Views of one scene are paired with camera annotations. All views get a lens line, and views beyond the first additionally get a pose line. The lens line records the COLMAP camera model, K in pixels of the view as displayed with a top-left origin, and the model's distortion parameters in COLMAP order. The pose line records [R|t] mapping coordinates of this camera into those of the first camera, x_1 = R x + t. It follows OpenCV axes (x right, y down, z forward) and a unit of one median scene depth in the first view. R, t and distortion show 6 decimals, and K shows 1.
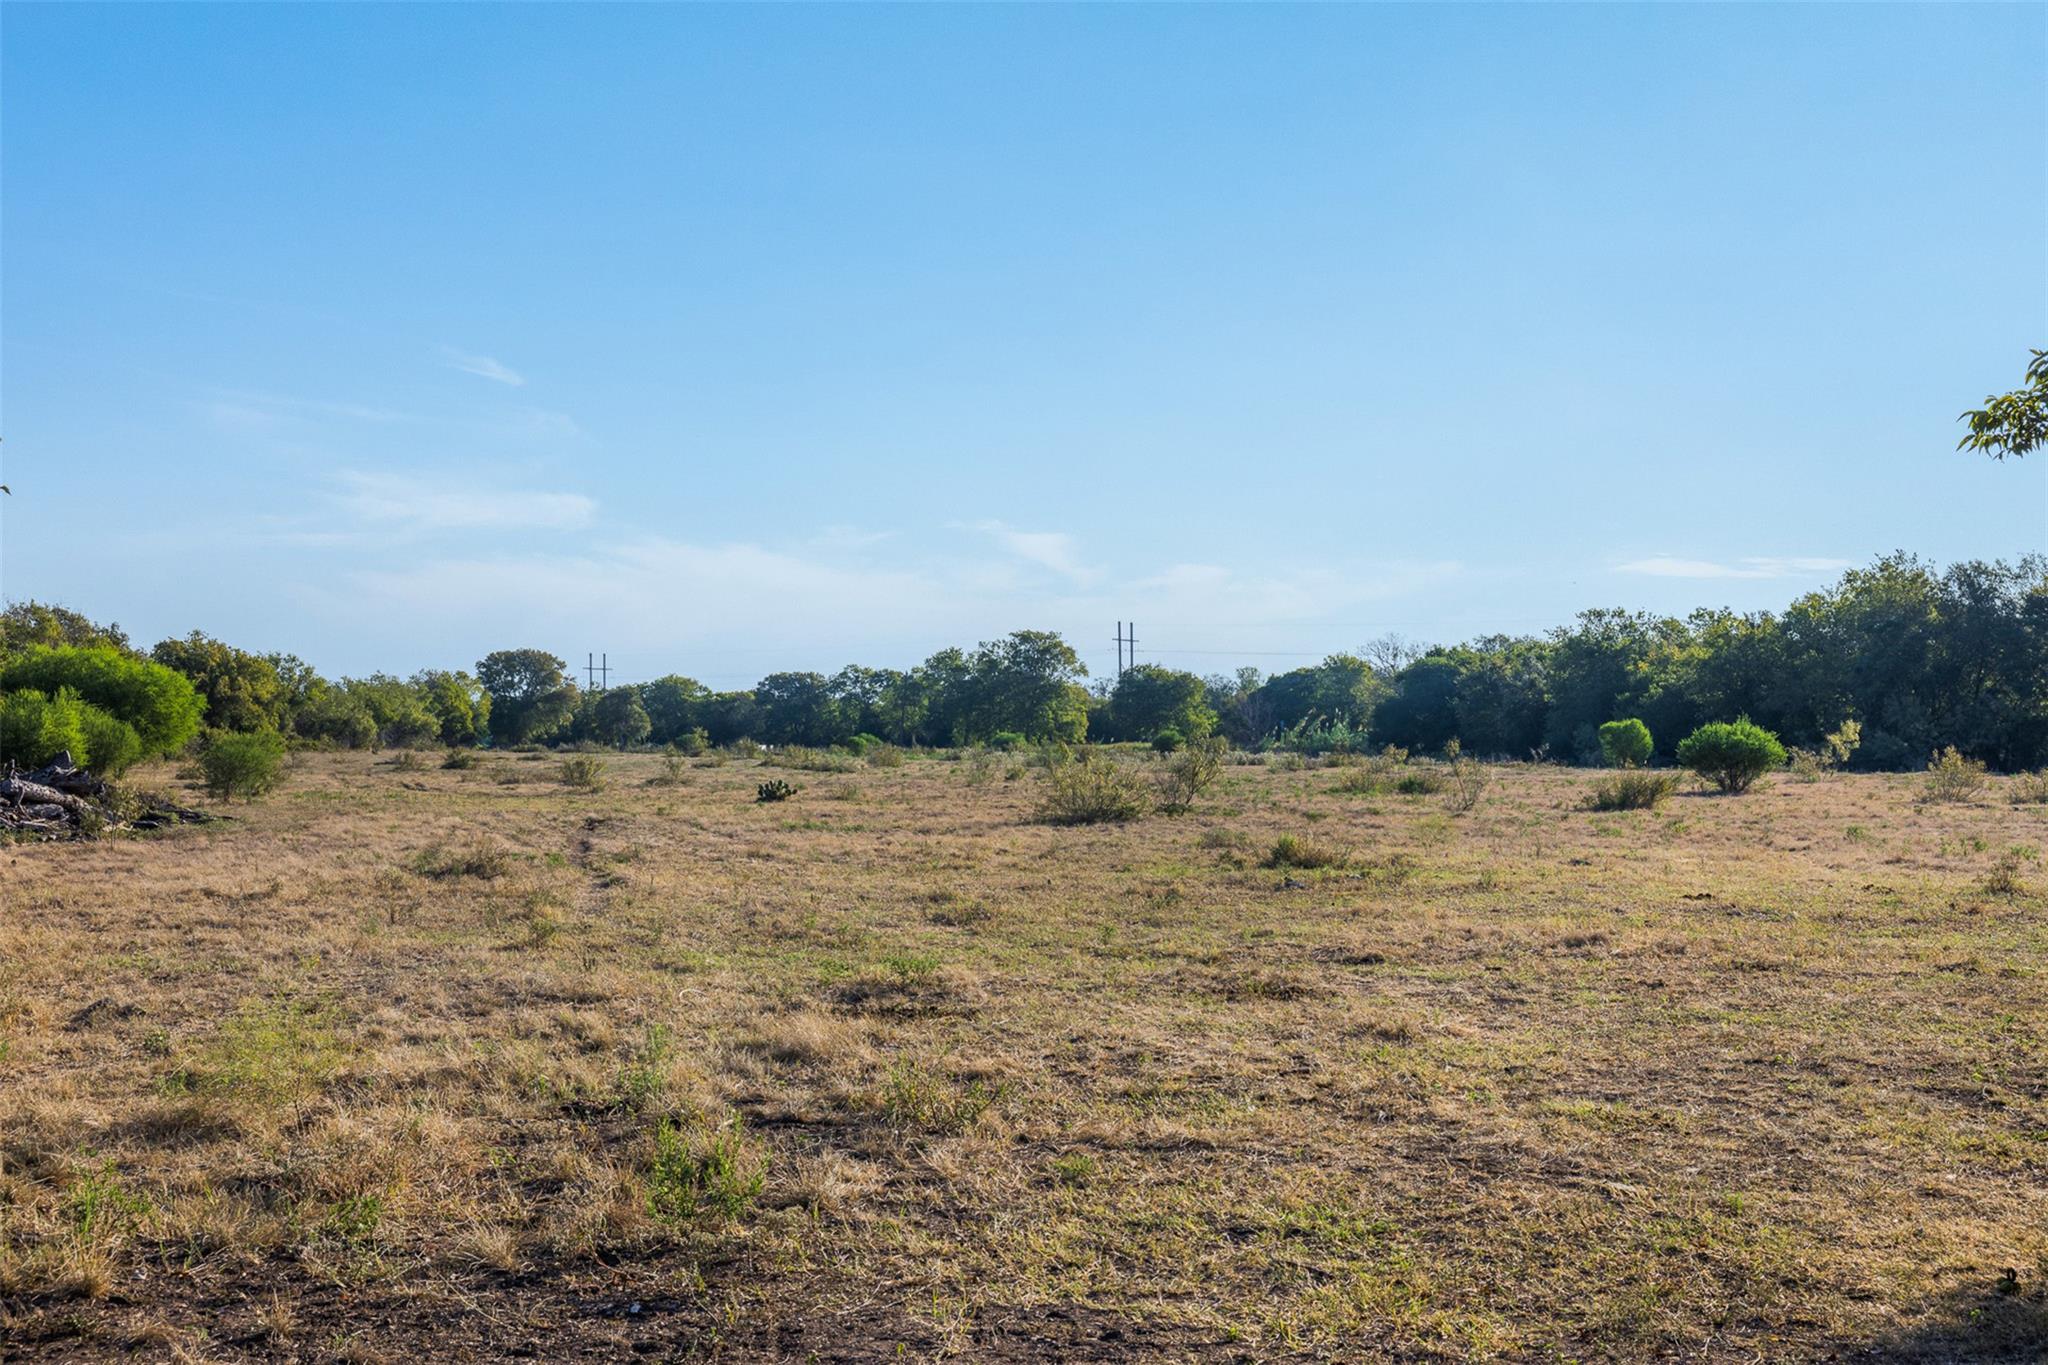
lens RADIAL K [[2383.7, 0, 1025.5], [0, 2383.7, 683.7], [0, 0, 1]] dist [-0.007526, 0.000000]
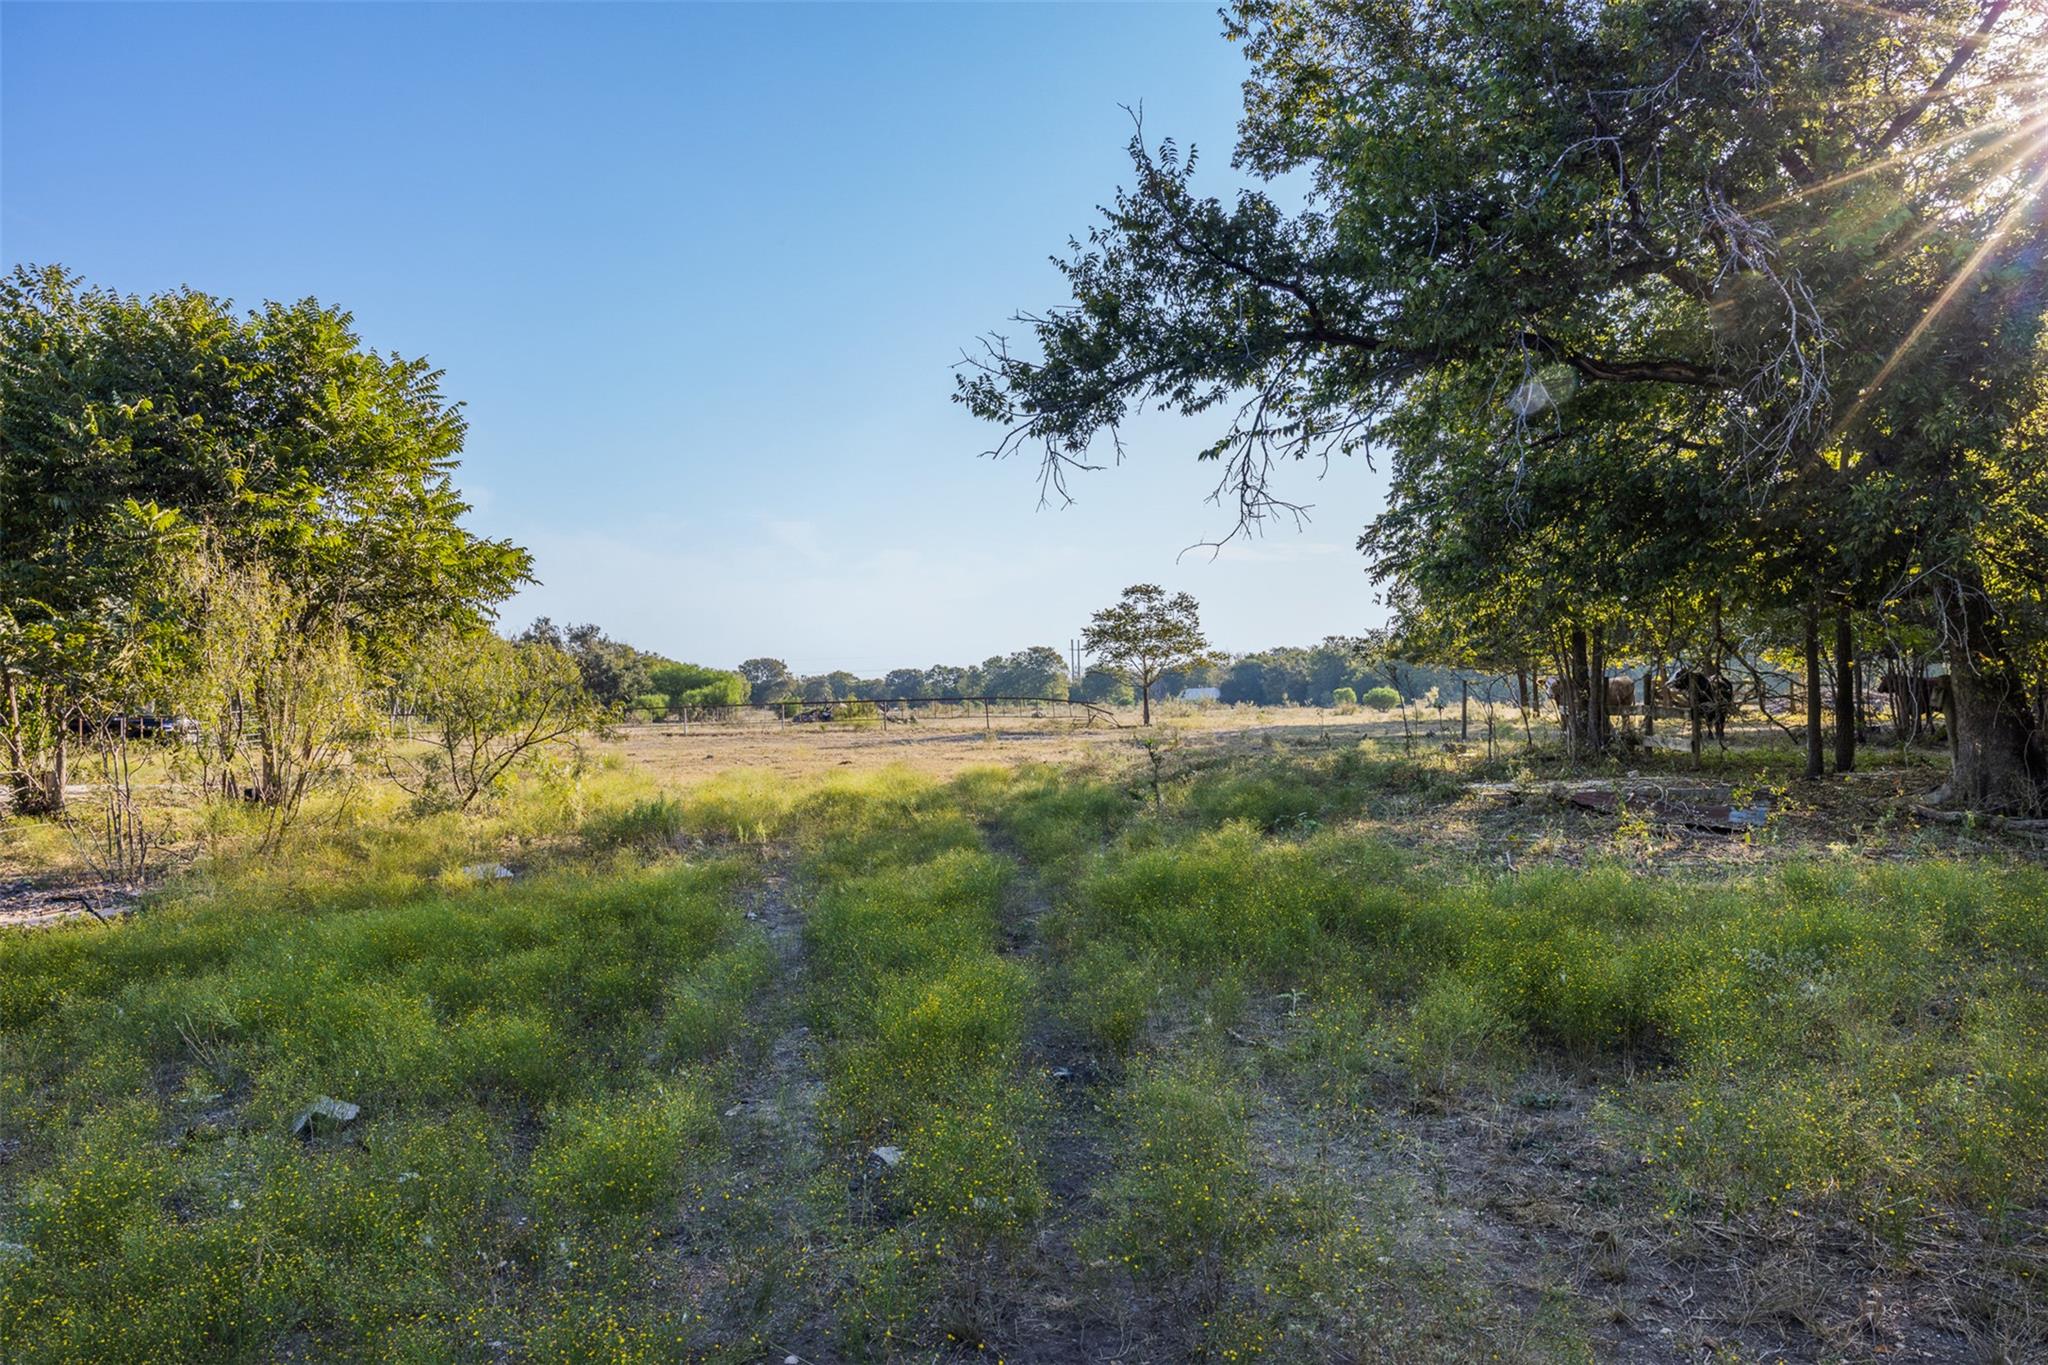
lens RADIAL K [[1404.7, 0, 1021.5], [0, 1404.7, 680.7], [0, 0, 1]] dist [0.000906, 0.000008]
pose [[0.999808, -0.008670, 0.017551, -0.031407], [0.008576, 0.999949, 0.005399, -0.000727], [-0.017597, -0.005247, 0.999831, -0.132197]]
